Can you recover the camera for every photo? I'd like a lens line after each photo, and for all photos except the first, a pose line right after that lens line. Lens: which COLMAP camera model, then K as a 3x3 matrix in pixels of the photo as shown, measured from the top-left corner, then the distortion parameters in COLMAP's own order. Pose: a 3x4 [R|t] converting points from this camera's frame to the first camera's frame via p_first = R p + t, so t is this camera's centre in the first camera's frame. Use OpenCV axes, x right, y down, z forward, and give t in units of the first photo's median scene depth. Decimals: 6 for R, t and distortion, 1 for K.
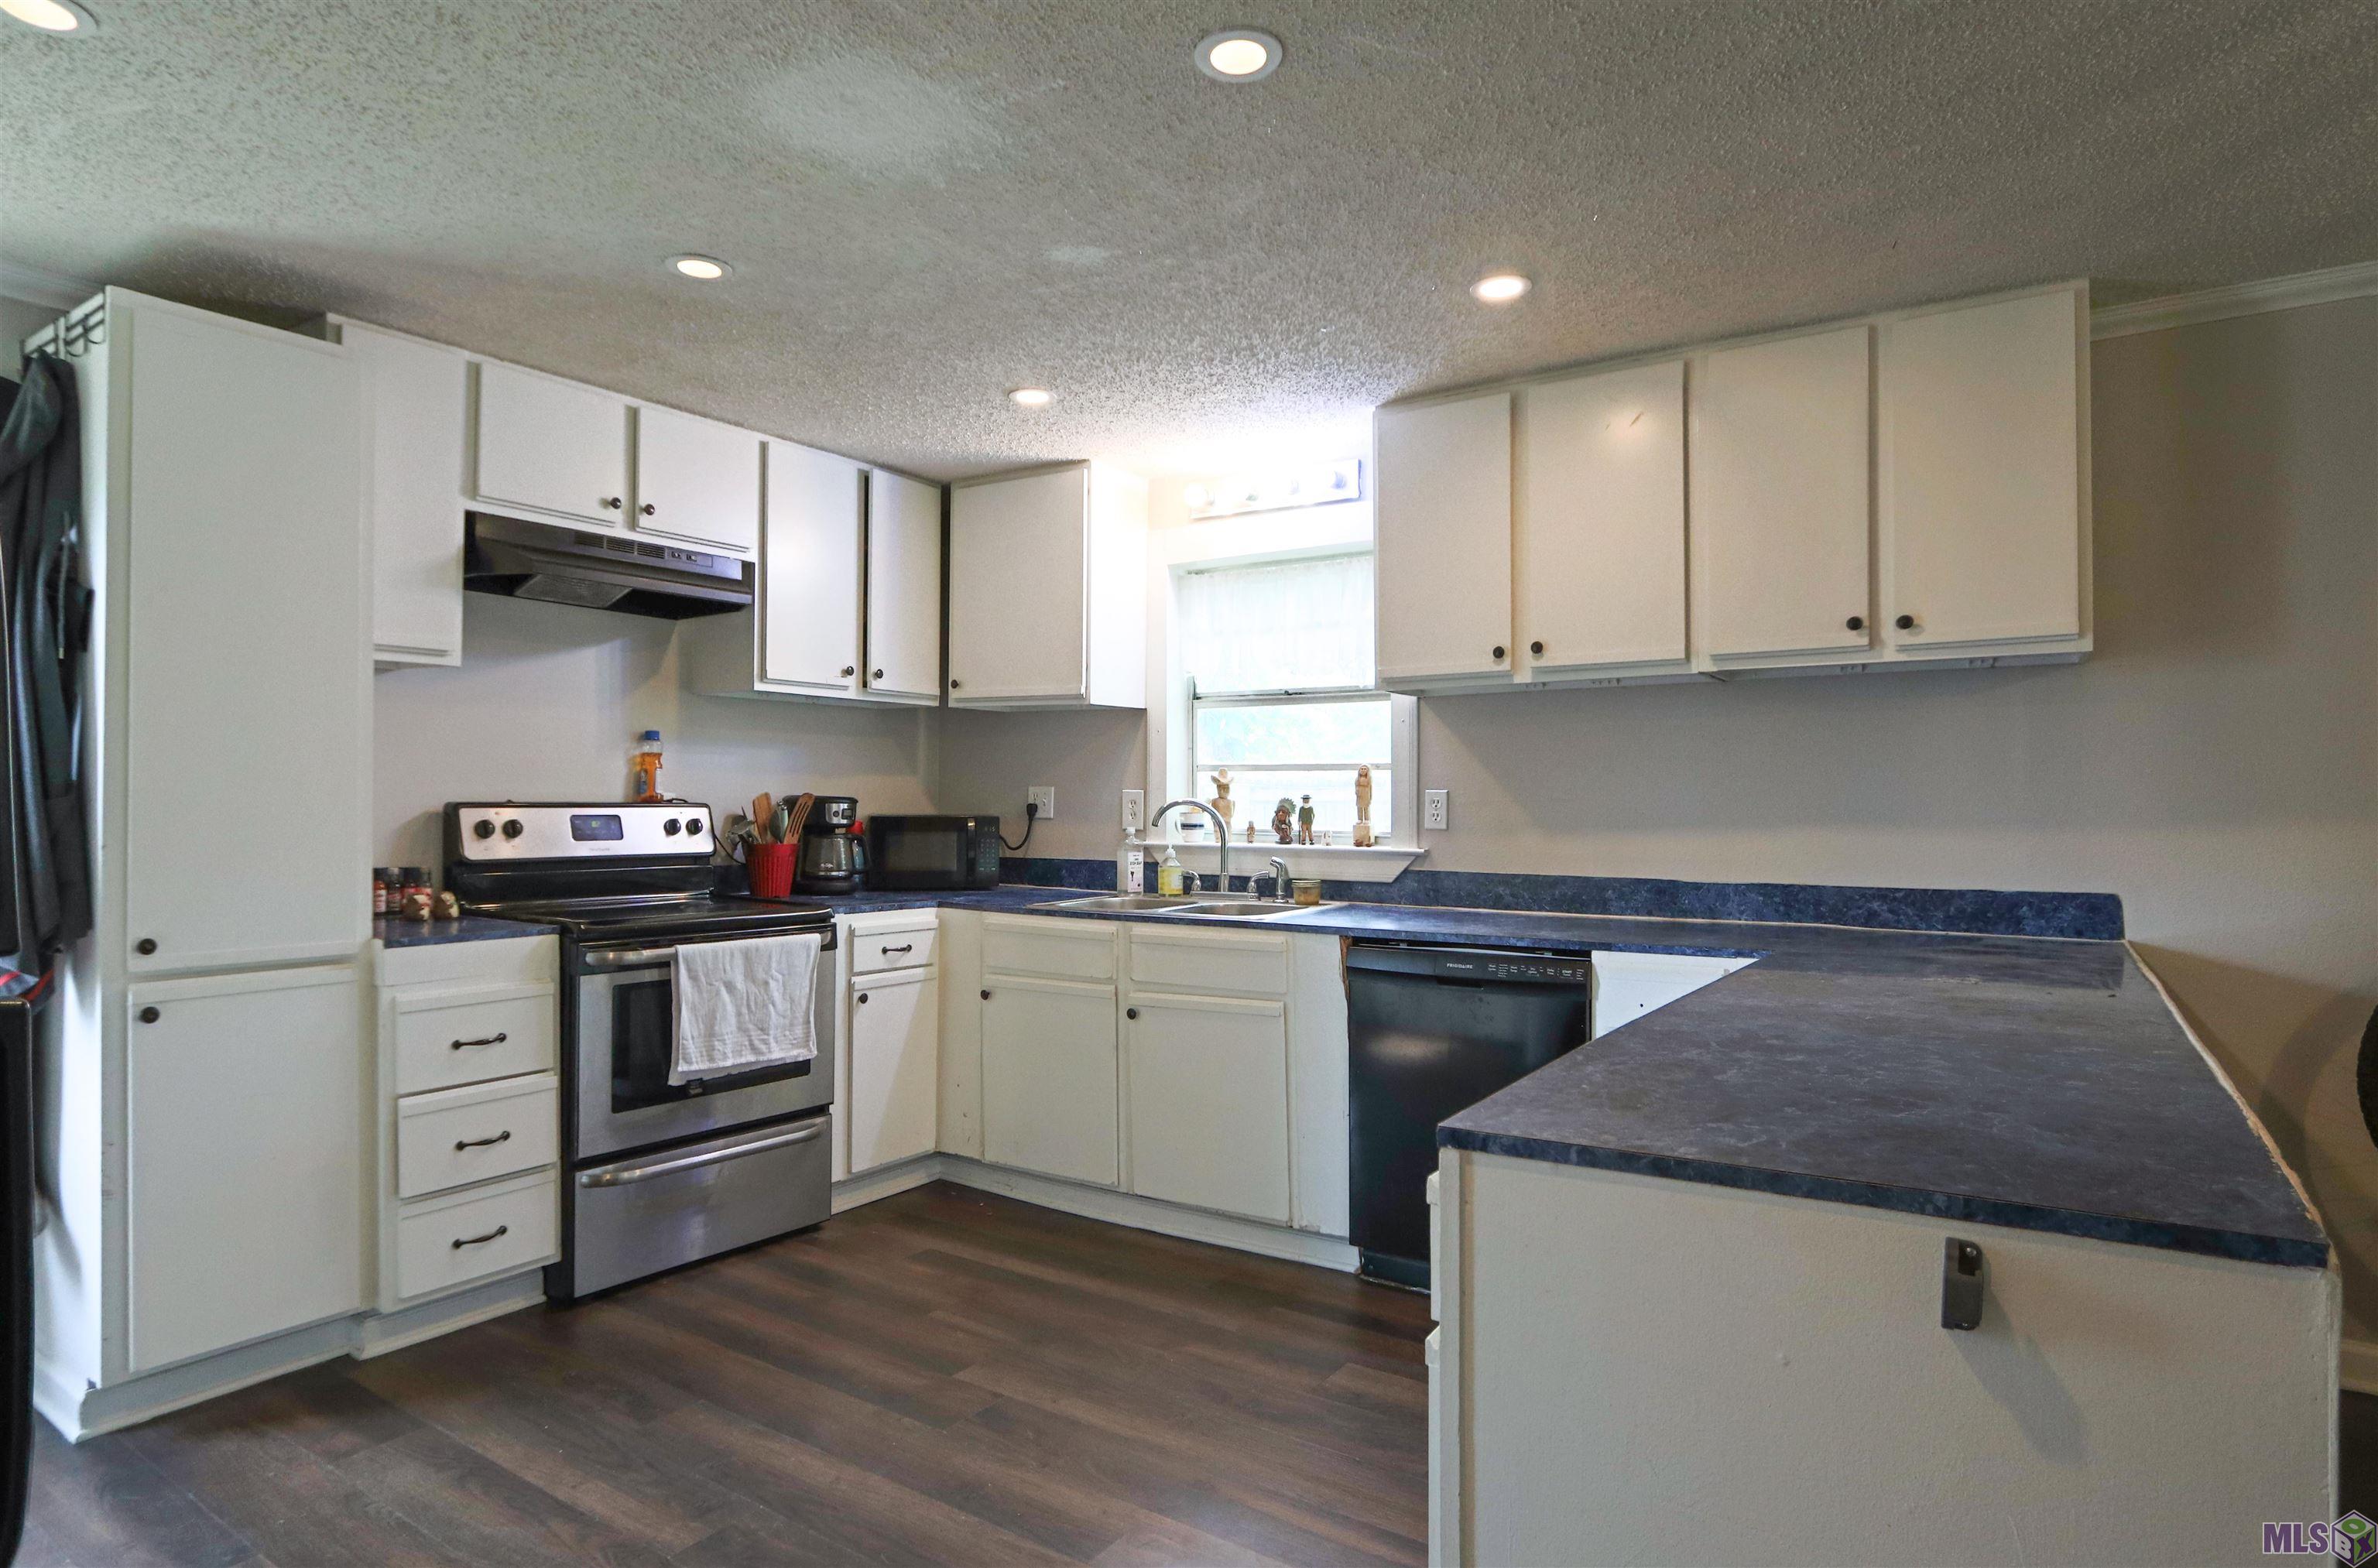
lens RADIAL K [[1285.8, 0, 1189.0], [0, 1285.8, 784.0], [0, 0, 1]] dist [-0.001068, -0.000321]
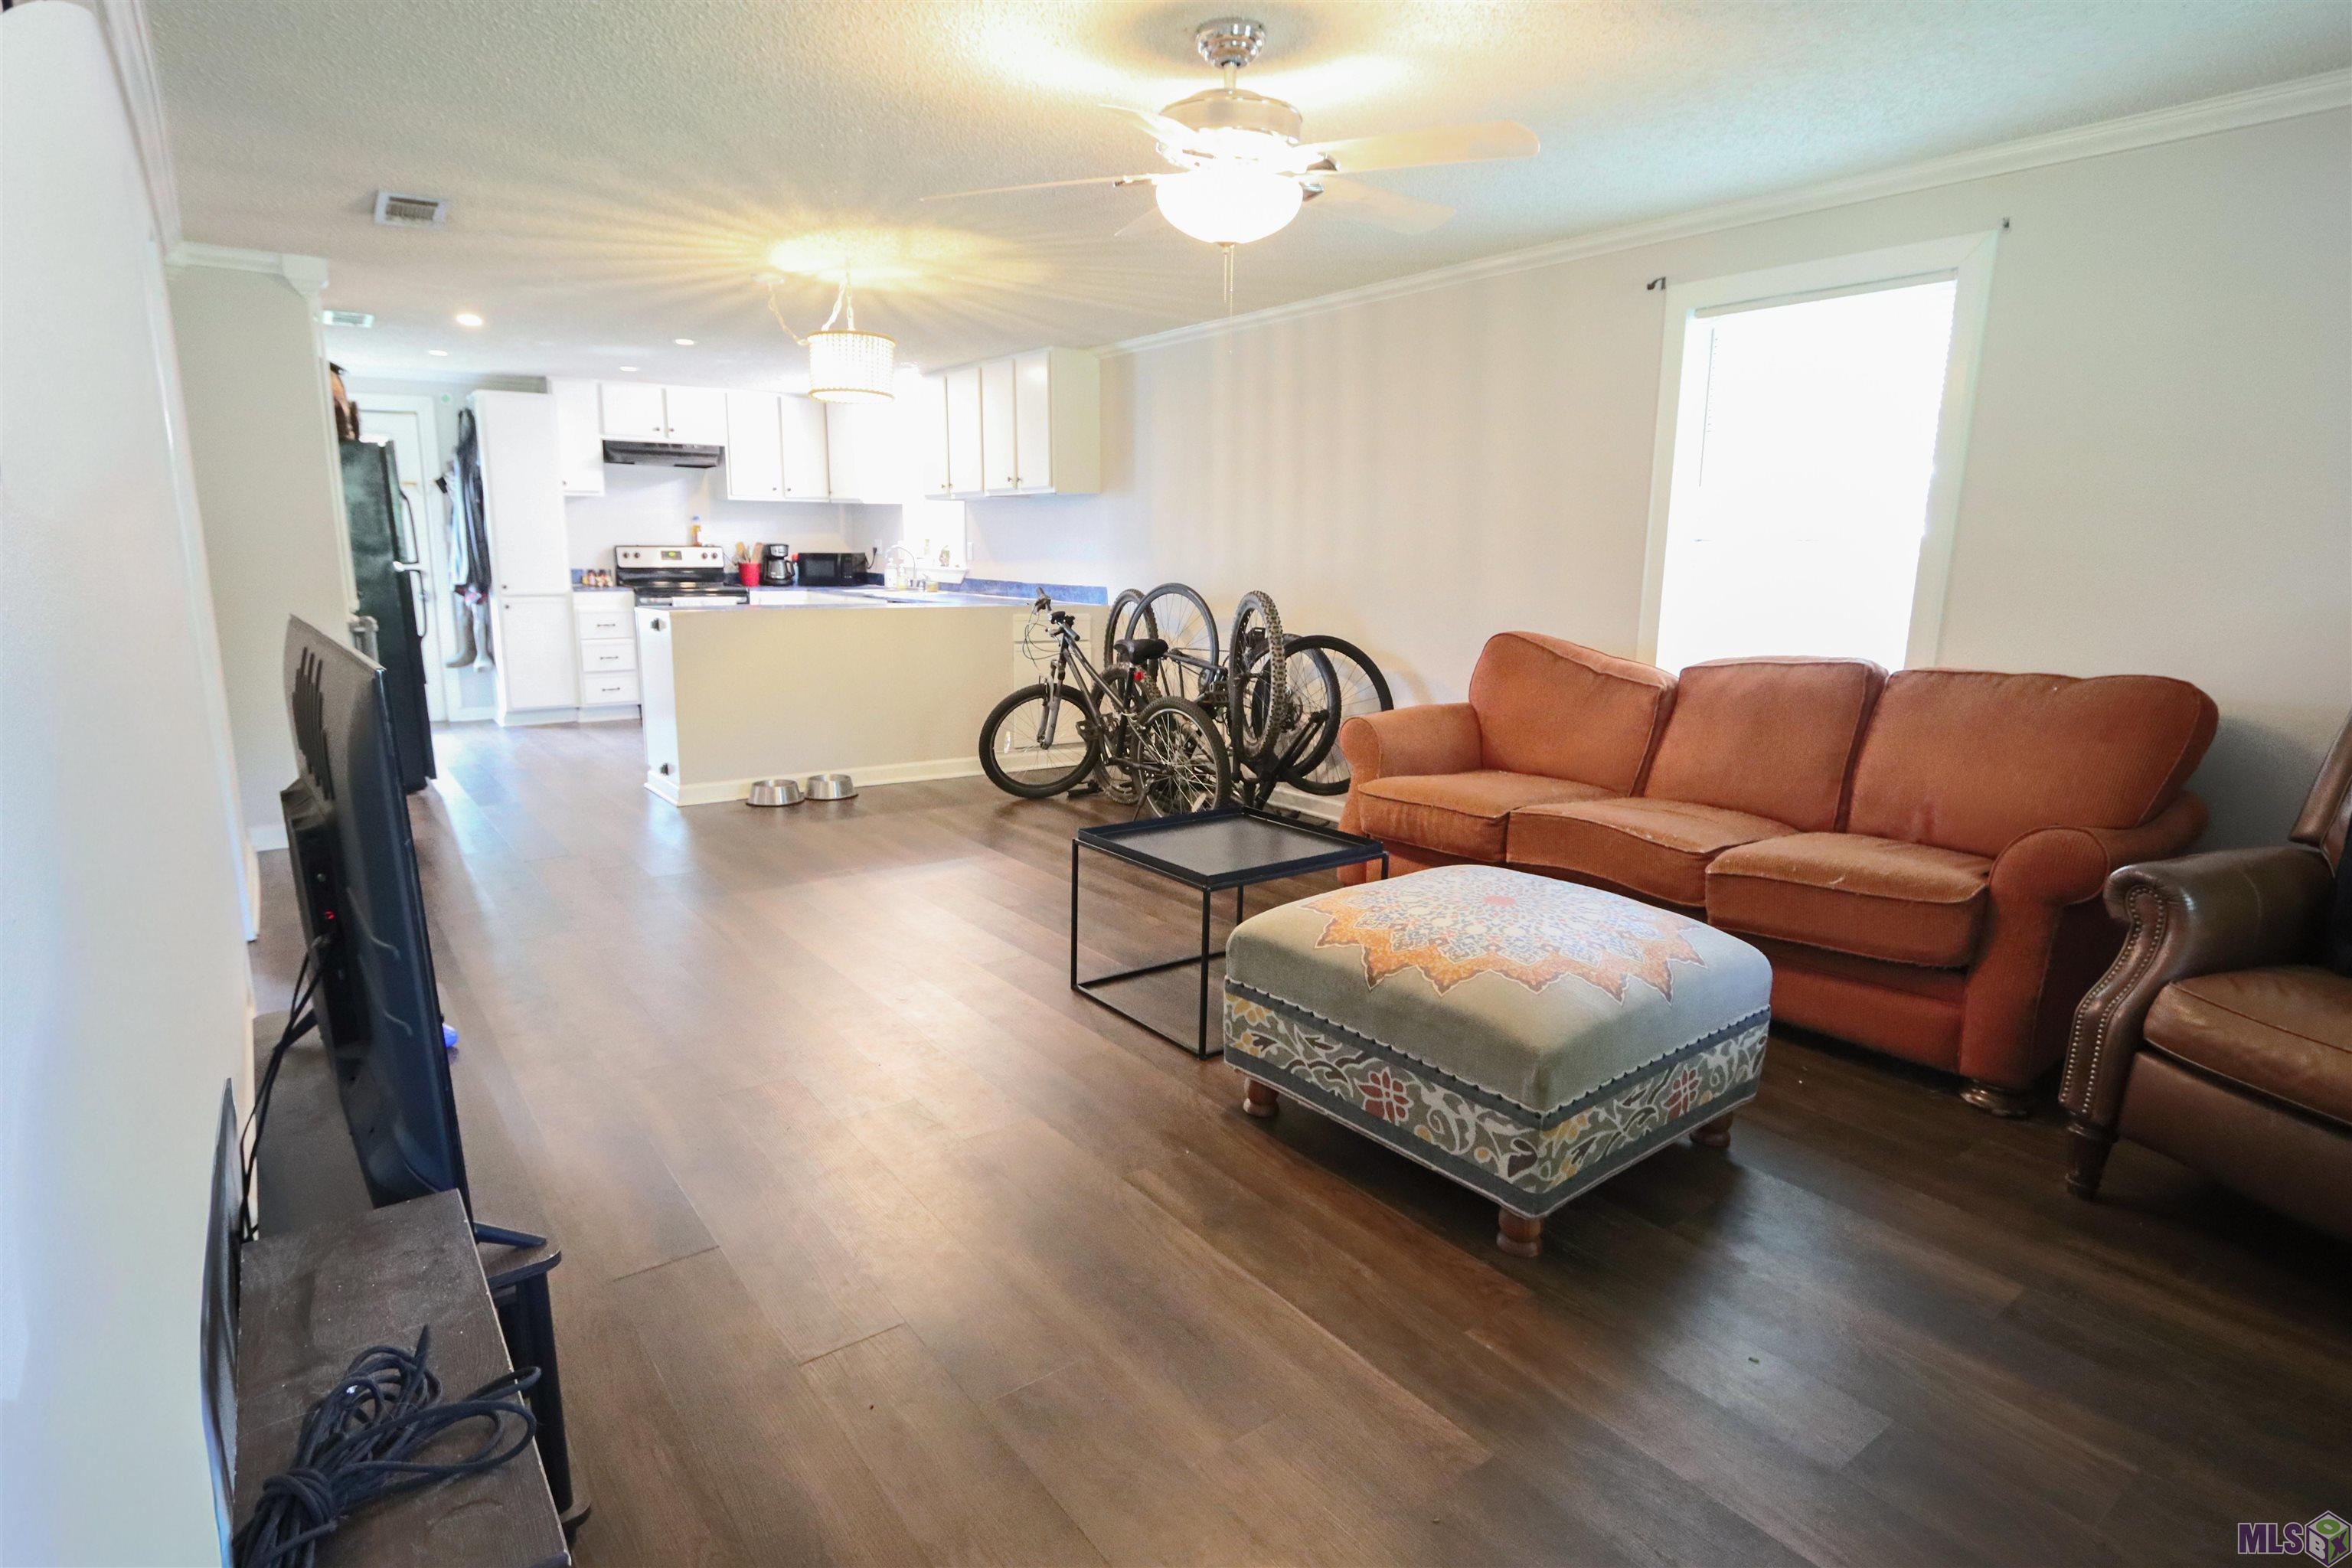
lens RADIAL K [[1258.3, 0, 1176.0], [0, 1258.3, 784.0], [0, 0, 1]] dist [0.000458, -0.000019]
pose [[0.936397, 0.074369, -0.342972, 1.383054], [-0.004422, 0.979712, 0.200362, -0.027380], [0.350914, -0.186102, 0.917728, -1.046411]]
